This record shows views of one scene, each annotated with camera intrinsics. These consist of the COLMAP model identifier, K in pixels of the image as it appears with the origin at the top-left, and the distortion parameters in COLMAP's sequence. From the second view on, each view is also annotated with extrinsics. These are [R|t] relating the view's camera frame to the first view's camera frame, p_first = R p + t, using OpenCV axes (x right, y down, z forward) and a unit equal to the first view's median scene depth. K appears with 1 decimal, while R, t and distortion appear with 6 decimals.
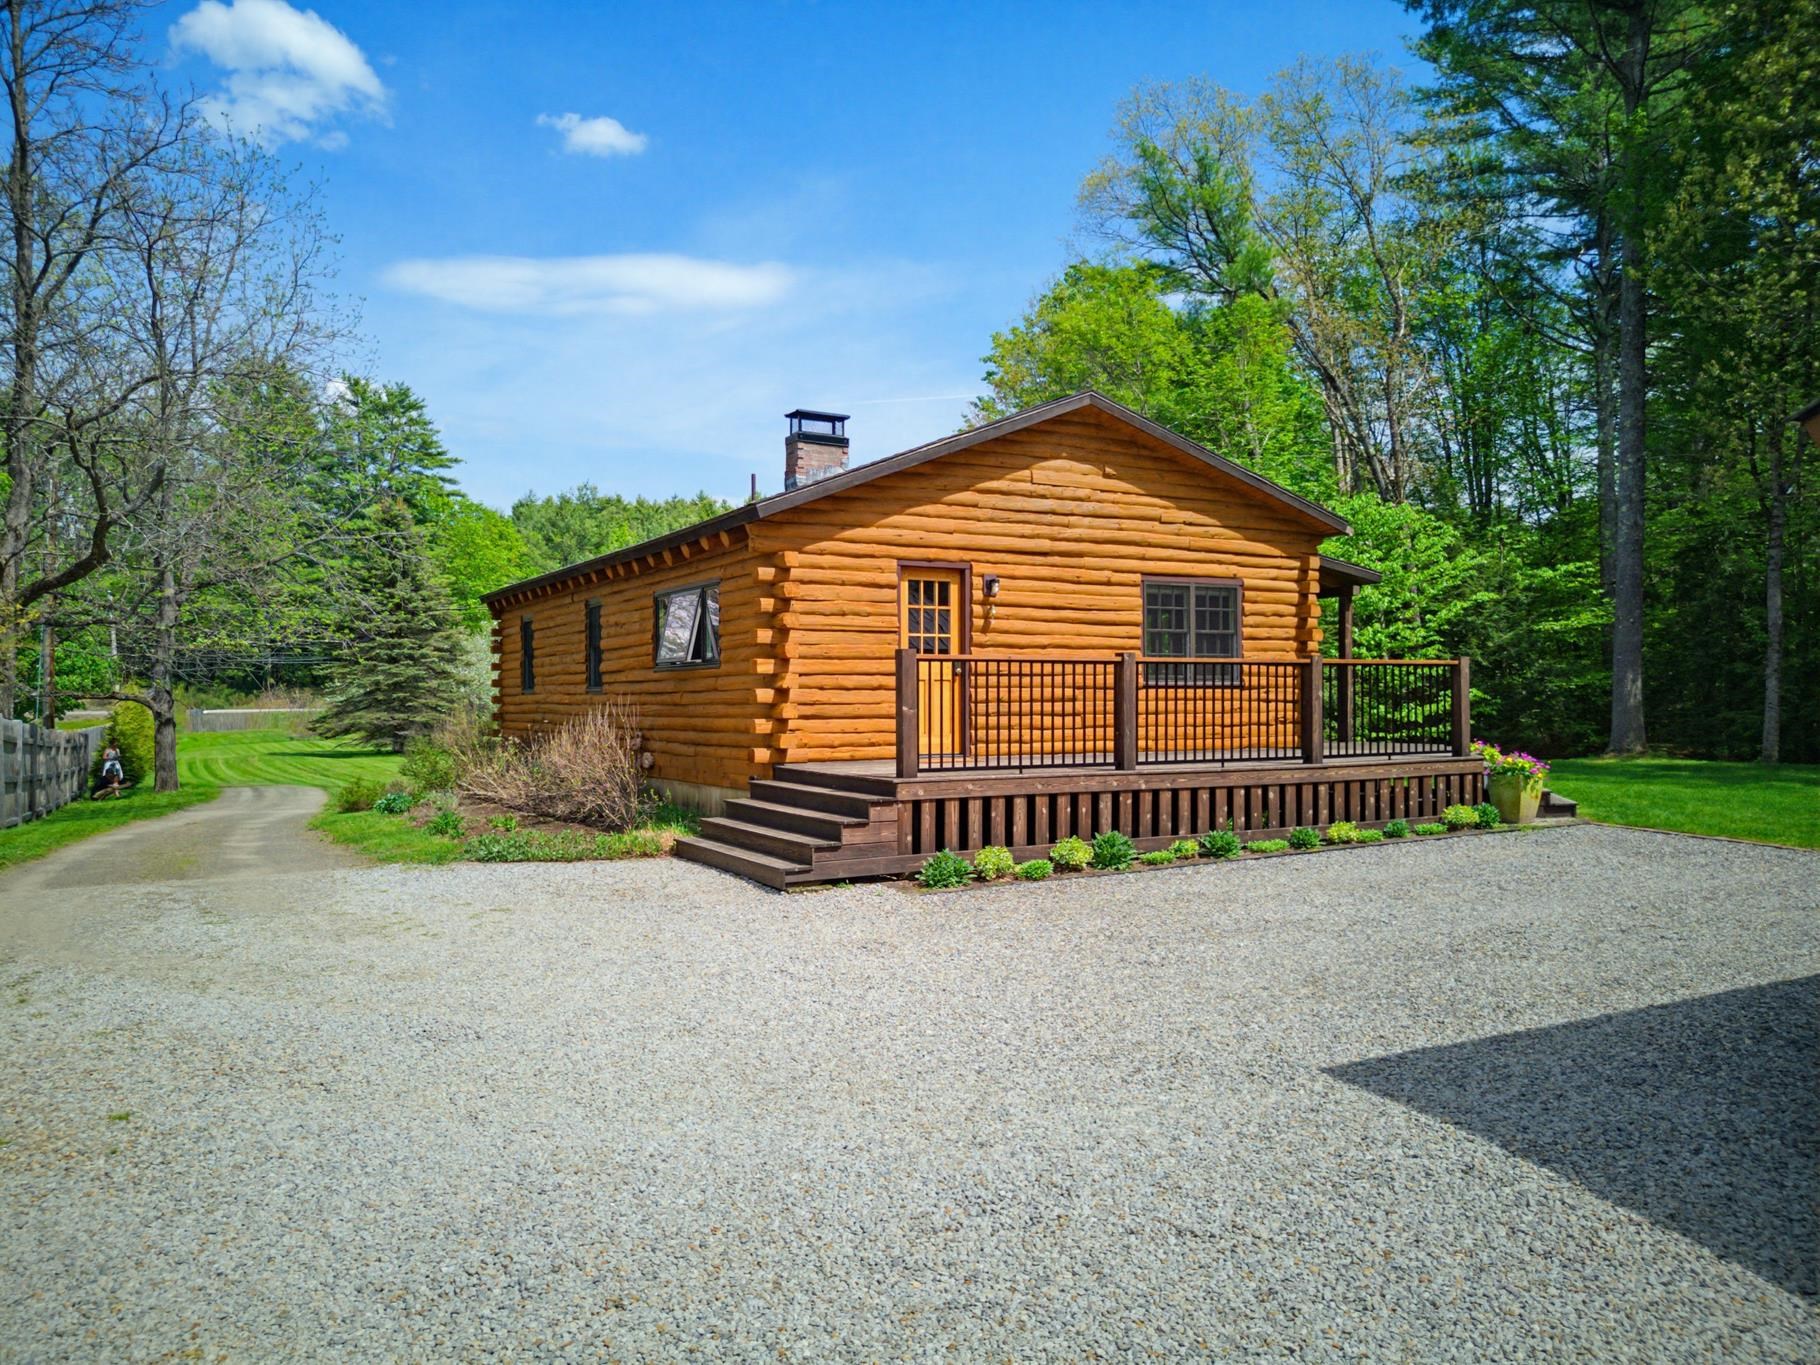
lens RADIAL K [[1290.3, 0, 910.3], [0, 1290.3, 688.0], [0, 0, 1]] dist [0.079320, 0.001995]
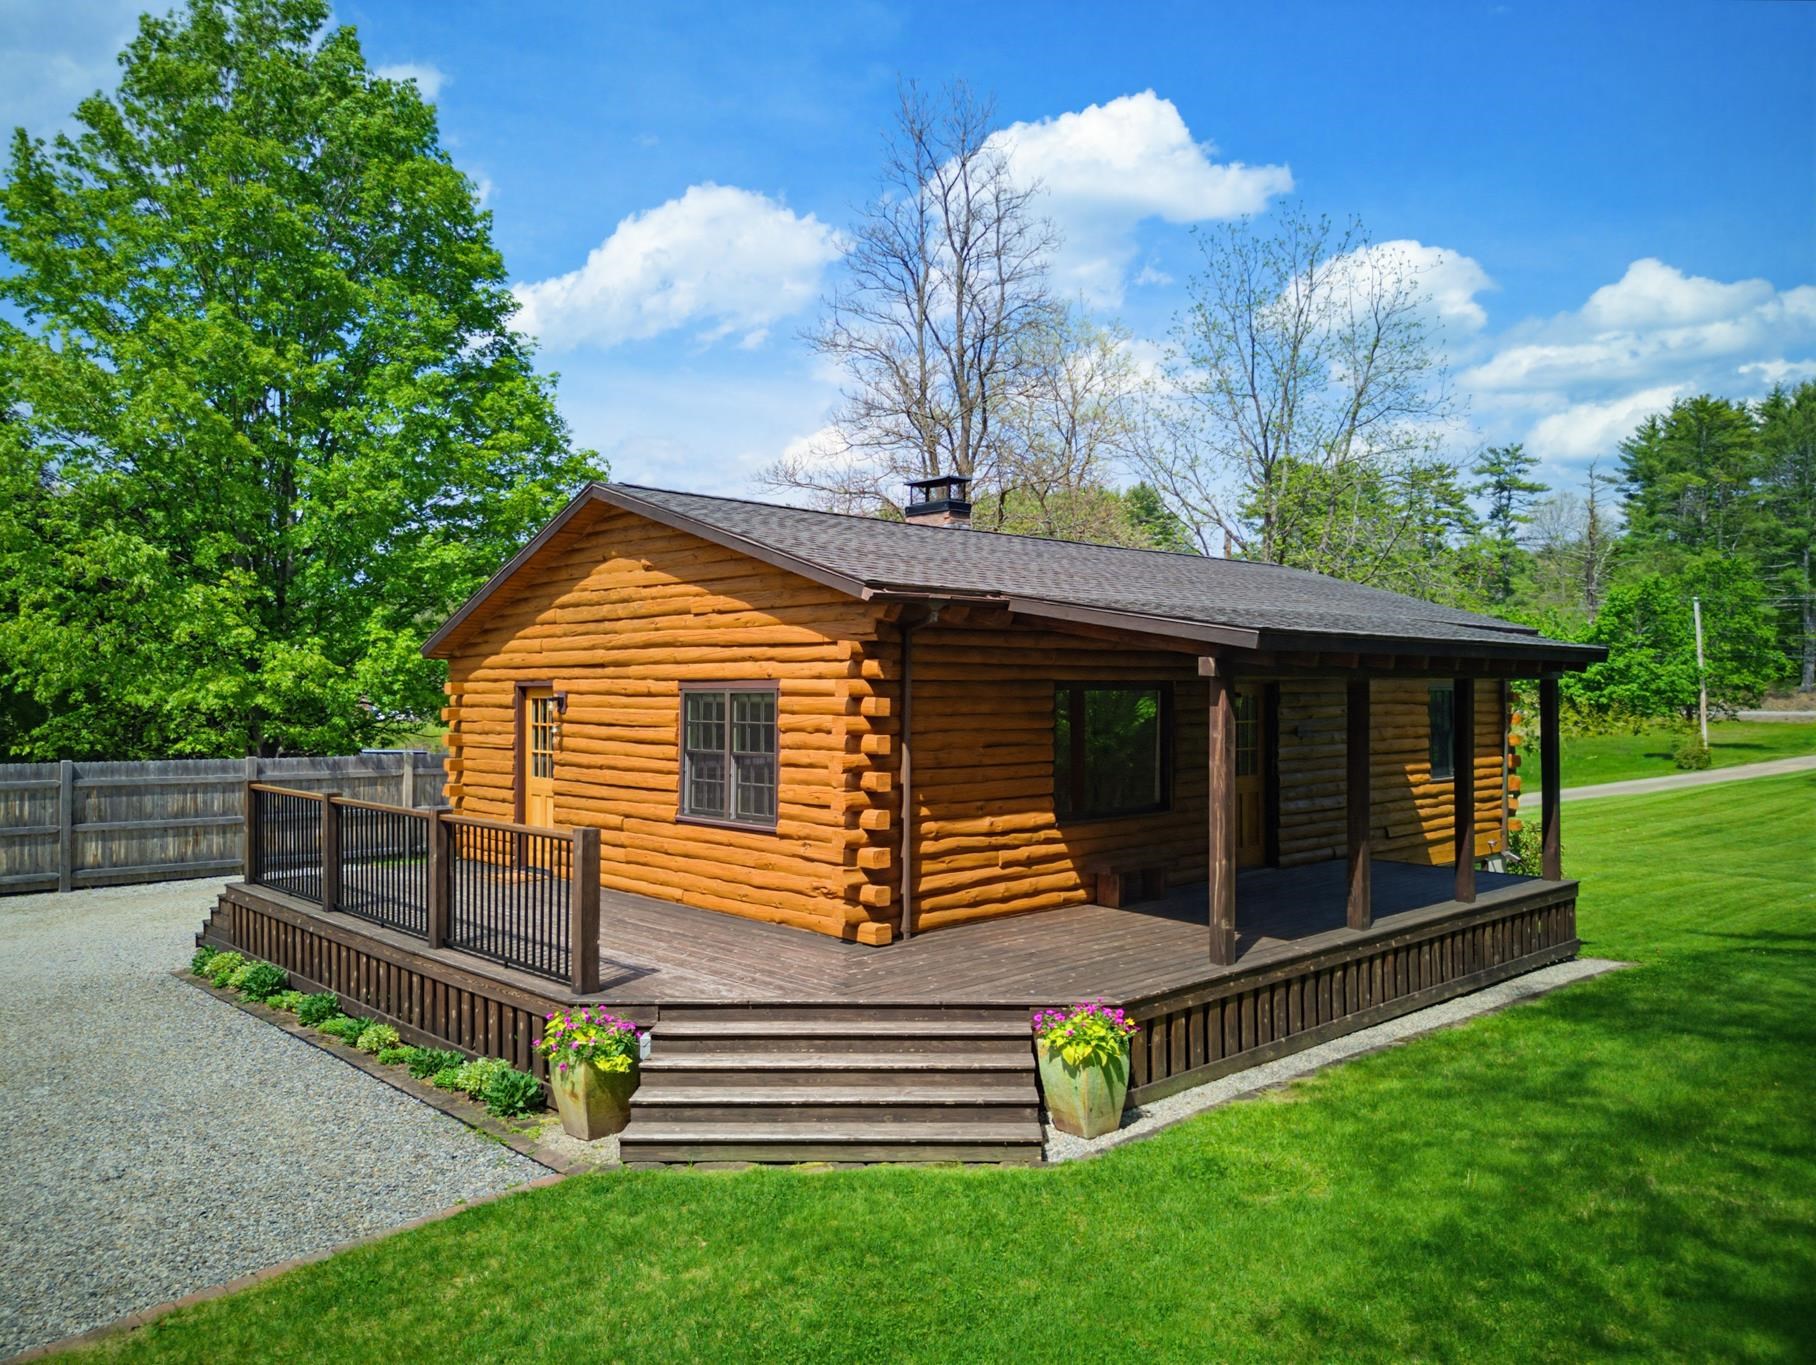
lens RADIAL K [[1287.5, 0, 908.2], [0, 1287.5, 682.4], [0, 0, 1]] dist [0.079320, 0.001995]
pose [[0.249318, -0.005307, -0.968407, 1.015354], [0.001297, 0.999986, -0.005146, -0.084495], [0.968421, 0.000027, 0.249322, 0.955558]]
